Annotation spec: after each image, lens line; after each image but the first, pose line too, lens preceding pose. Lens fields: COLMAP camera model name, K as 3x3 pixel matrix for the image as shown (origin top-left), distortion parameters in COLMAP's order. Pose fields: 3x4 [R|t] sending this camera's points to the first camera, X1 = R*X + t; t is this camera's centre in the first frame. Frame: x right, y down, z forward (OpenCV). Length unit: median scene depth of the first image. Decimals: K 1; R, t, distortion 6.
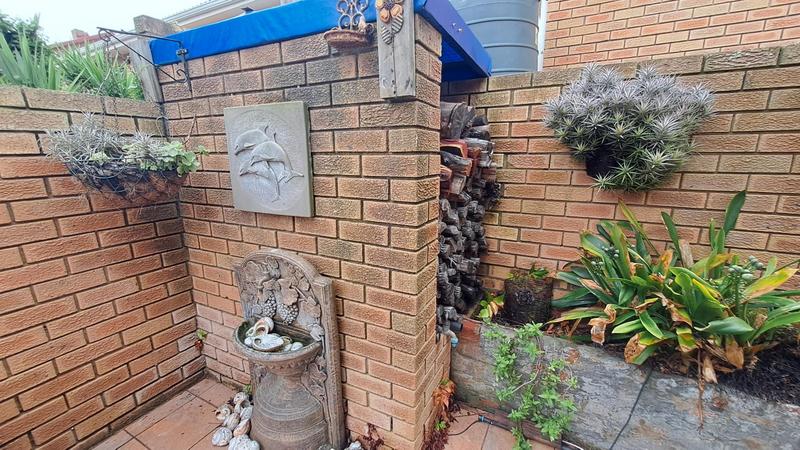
lens RADIAL K [[318.5, 0, 398.6], [0, 318.5, 230.6], [0, 0, 1]] dist [-0.001628, 0.000345]
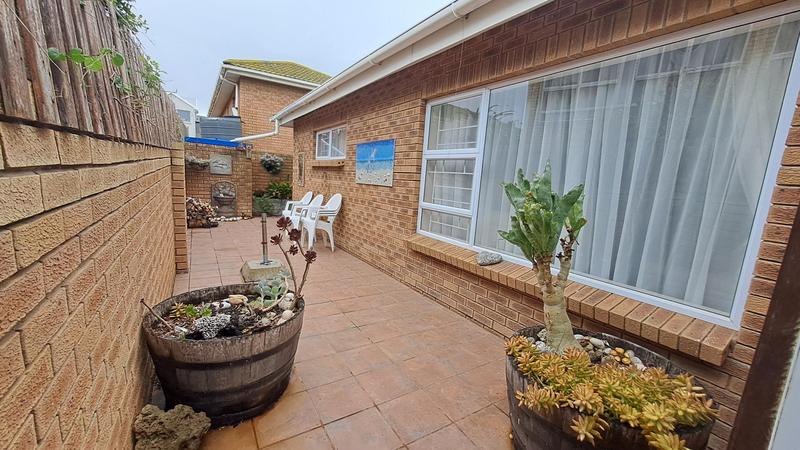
lens RADIAL K [[318.5, 0, 398.6], [0, 318.5, 230.6], [0, 0, 1]] dist [-0.001628, 0.000345]
pose [[0.493574, -0.103803, 0.863487, -3.961428], [0.141297, 0.989232, 0.038153, 1.202746], [-0.858149, 0.103177, 0.502926, -4.541084]]
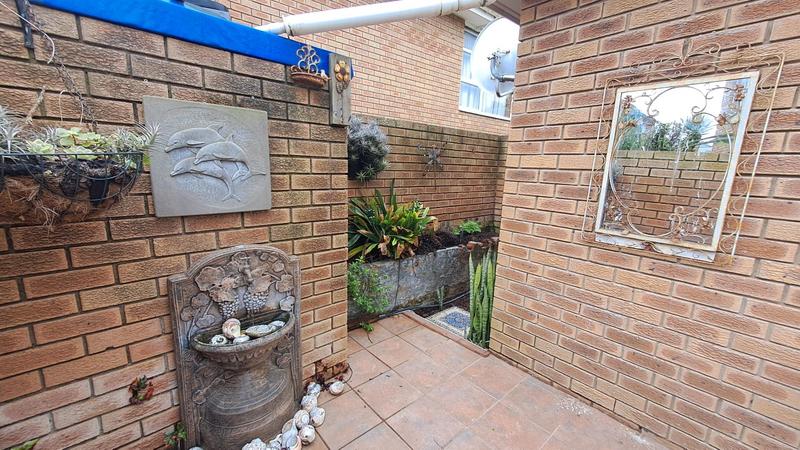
lens RADIAL K [[318.5, 0, 398.6], [0, 318.5, 230.6], [0, 0, 1]] dist [-0.001628, 0.000345]
pose [[0.365054, -0.176147, 0.914171, -1.187038], [0.185669, 0.975987, 0.113915, -0.010813], [-0.912284, 0.128148, 0.388993, 0.119257]]
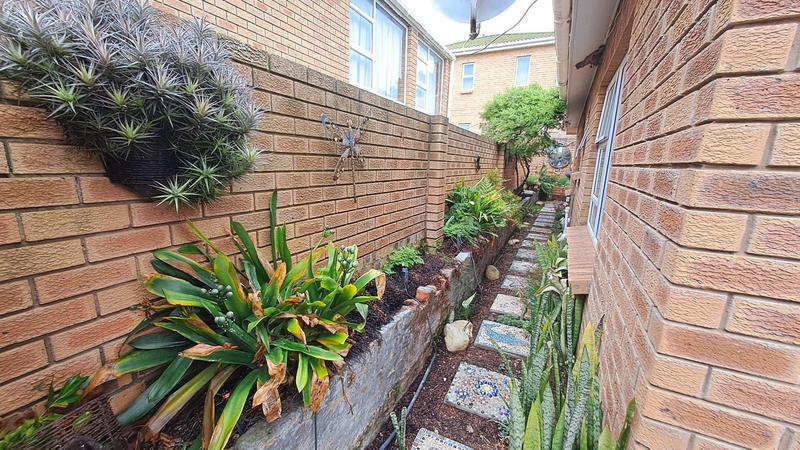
lens RADIAL K [[318.5, 0, 398.6], [0, 318.5, 230.6], [0, 0, 1]] dist [-0.001628, 0.000345]
pose [[-0.016224, -0.208730, 0.977839, 0.024353], [0.207354, 0.956004, 0.207510, -0.135066], [-0.978131, 0.206126, 0.027771, 0.647976]]
